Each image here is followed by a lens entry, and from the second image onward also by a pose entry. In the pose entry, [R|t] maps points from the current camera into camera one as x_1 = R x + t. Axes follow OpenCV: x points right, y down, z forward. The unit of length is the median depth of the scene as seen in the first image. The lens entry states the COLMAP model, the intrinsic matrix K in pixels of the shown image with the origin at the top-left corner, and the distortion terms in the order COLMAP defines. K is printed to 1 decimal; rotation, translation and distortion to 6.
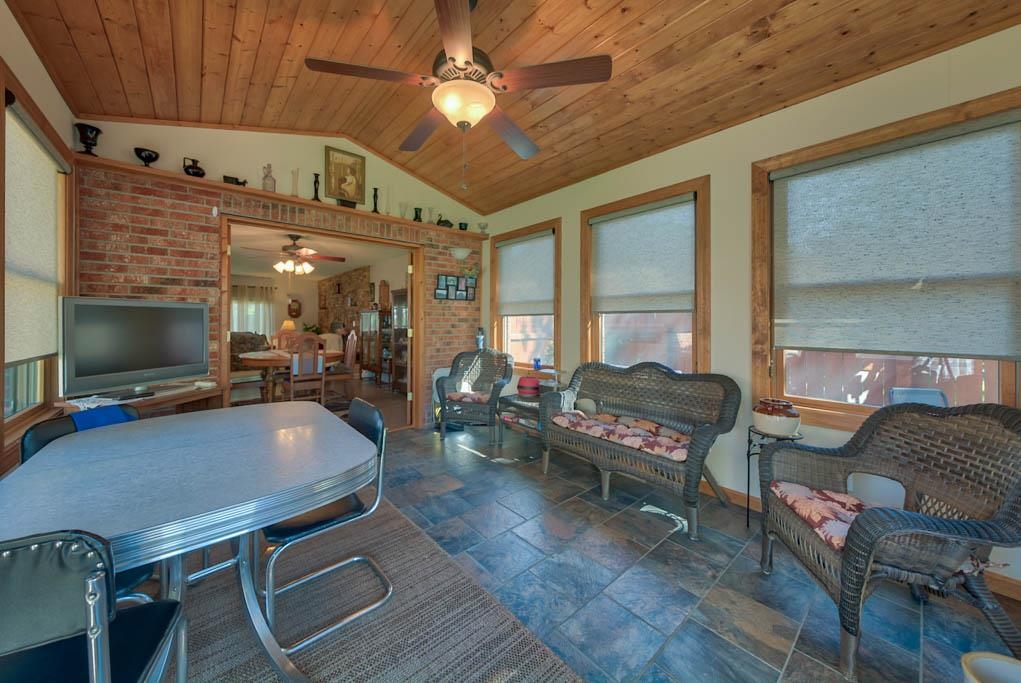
lens RADIAL K [[362.4, 0, 500.2], [0, 362.4, 316.7], [0, 0, 1]] dist [0.000214, -0.000087]
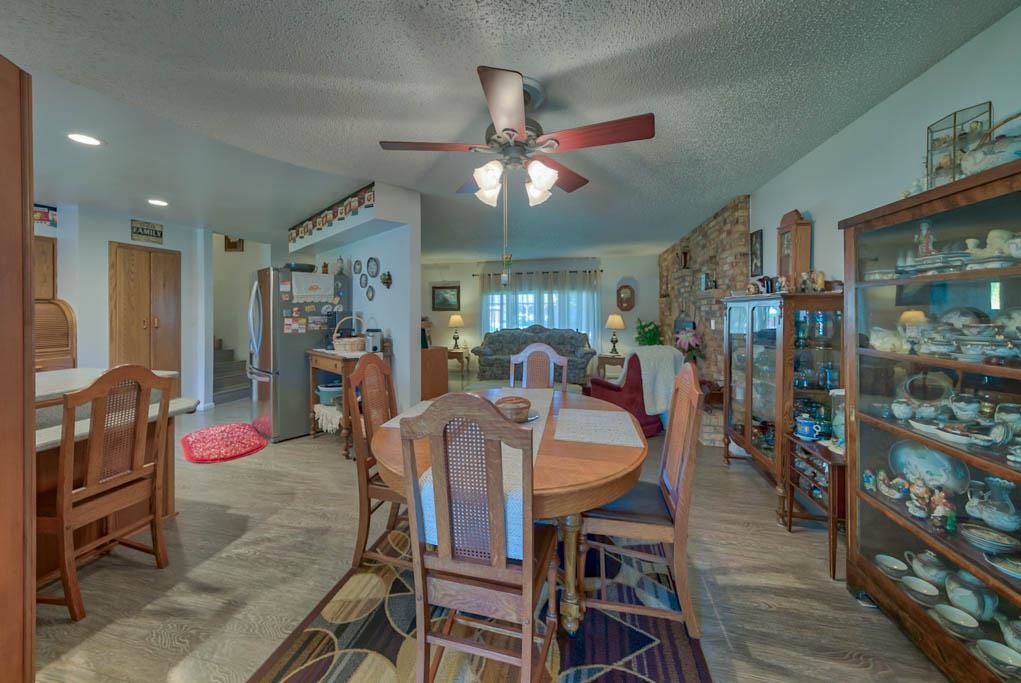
lens RADIAL K [[362.4, 0, 500.2], [0, 362.4, 316.7], [0, 0, 1]] dist [0.000214, -0.000087]
pose [[0.593364, 0.011351, -0.804854, -0.160562], [0.011159, 0.999688, 0.022326, -0.004699], [0.804857, -0.022229, 0.593053, 0.430411]]
